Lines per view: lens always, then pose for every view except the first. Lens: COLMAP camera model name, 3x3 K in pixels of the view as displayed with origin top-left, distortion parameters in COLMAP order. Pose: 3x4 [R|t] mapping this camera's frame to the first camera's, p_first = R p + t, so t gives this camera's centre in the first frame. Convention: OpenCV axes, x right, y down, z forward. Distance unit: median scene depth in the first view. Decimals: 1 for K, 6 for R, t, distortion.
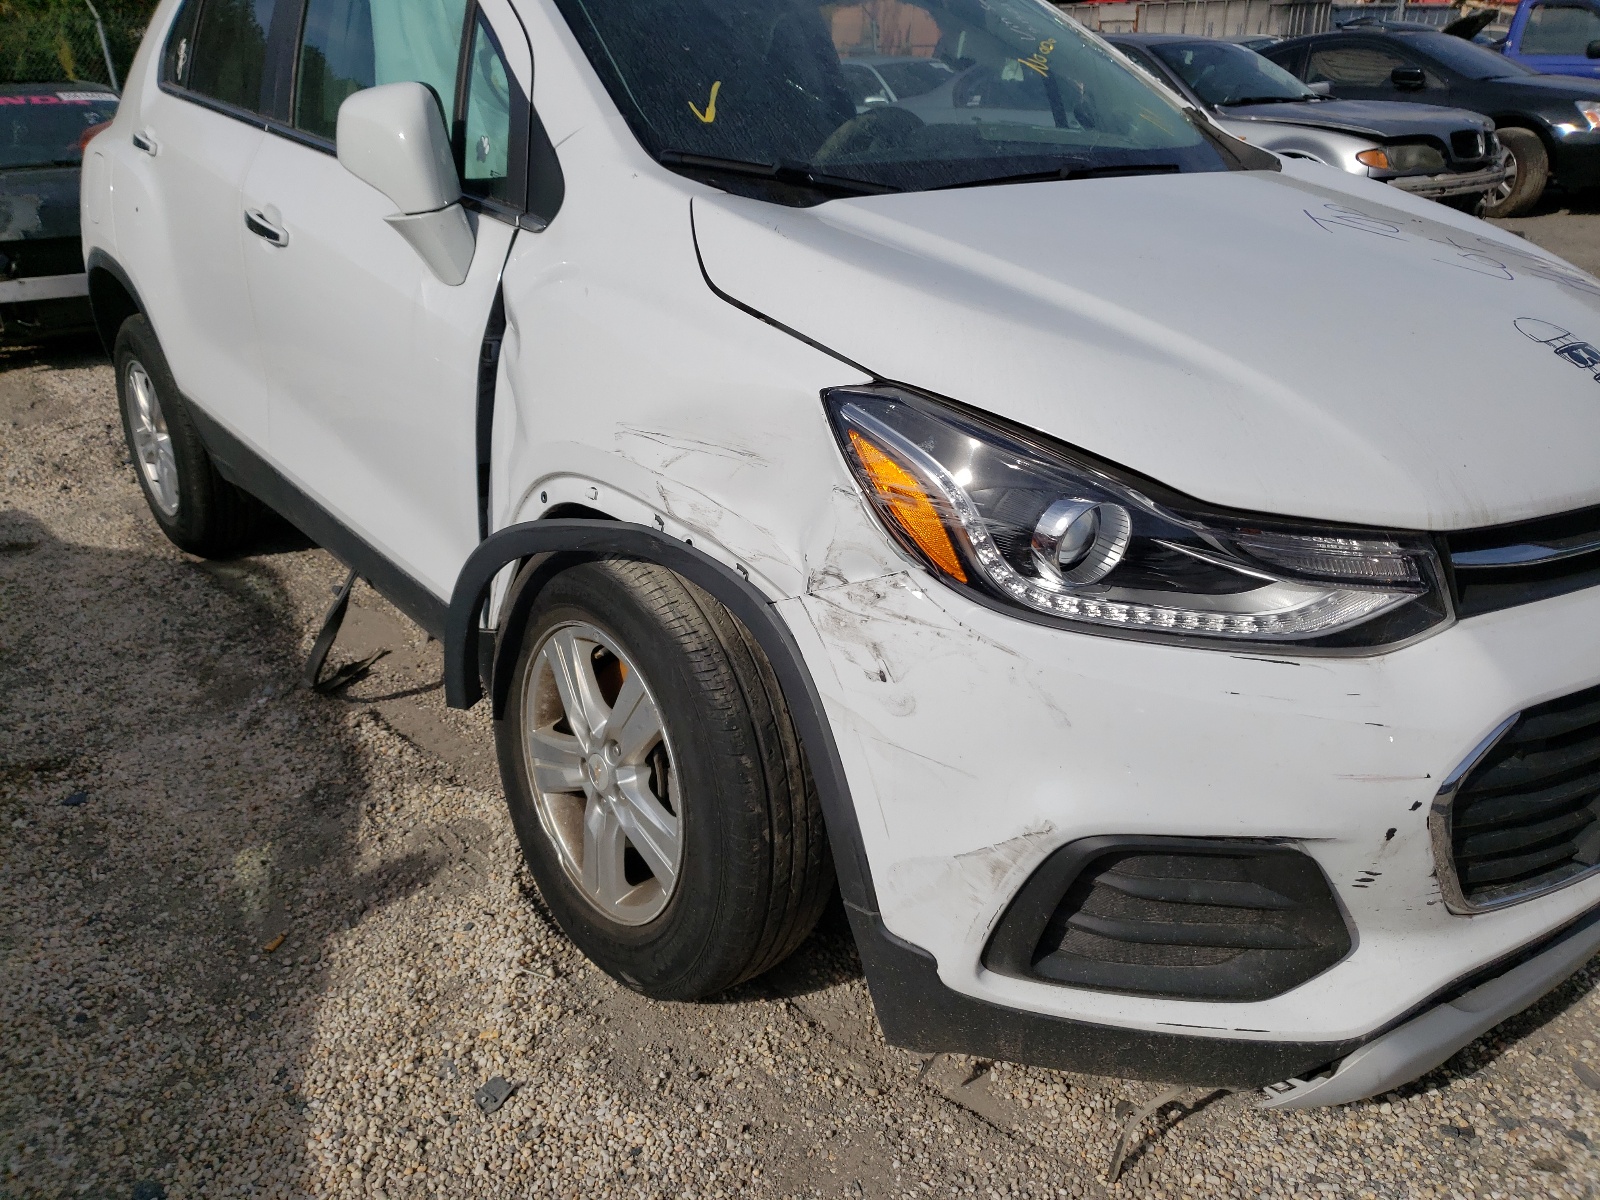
lens RADIAL K [[1309.1, 0, 800.0], [0, 1309.1, 600.0], [0, 0, 1]] dist [-0.001121, 0.003098]
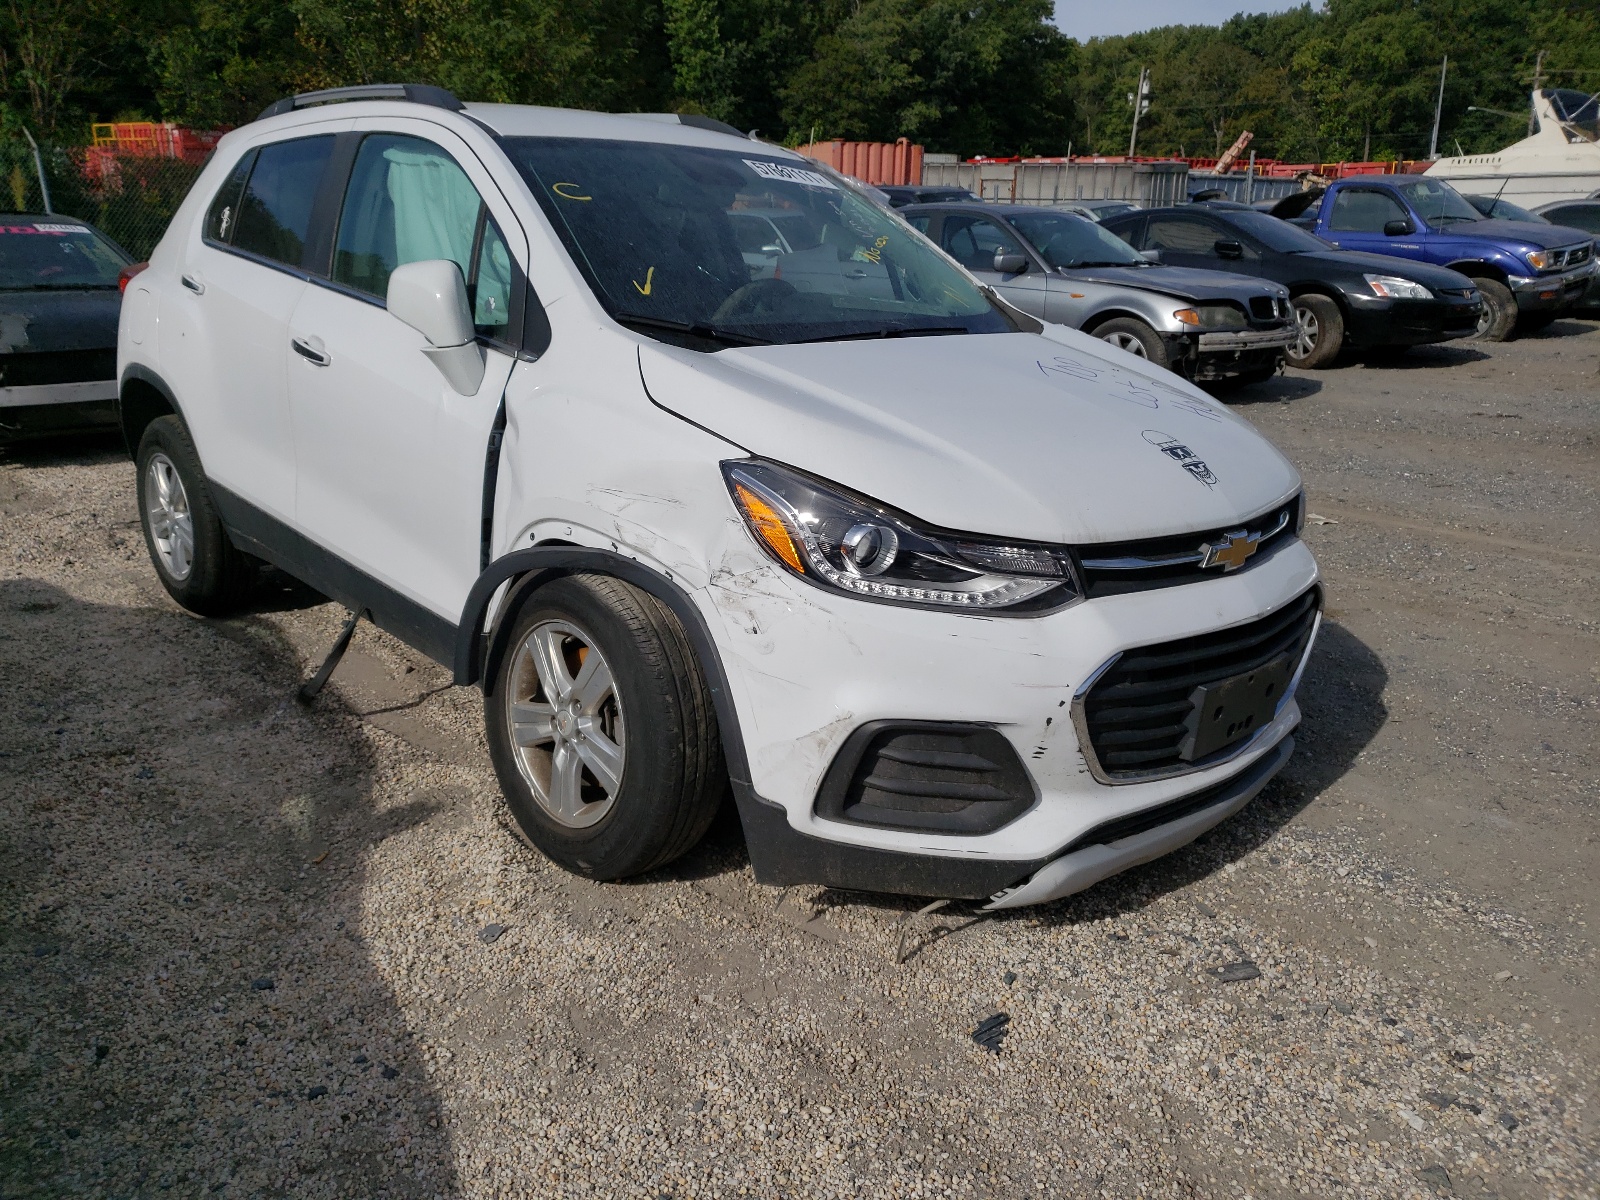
lens RADIAL K [[1319.9, 0, 800.0], [0, 1319.9, 600.0], [0, 0, 1]] dist [0.004708, -0.055572]
pose [[0.996886, 0.013906, 0.077620, -0.007213], [-0.006350, 0.995288, -0.096755, 0.133161], [-0.078600, 0.095961, 0.992277, -0.494607]]
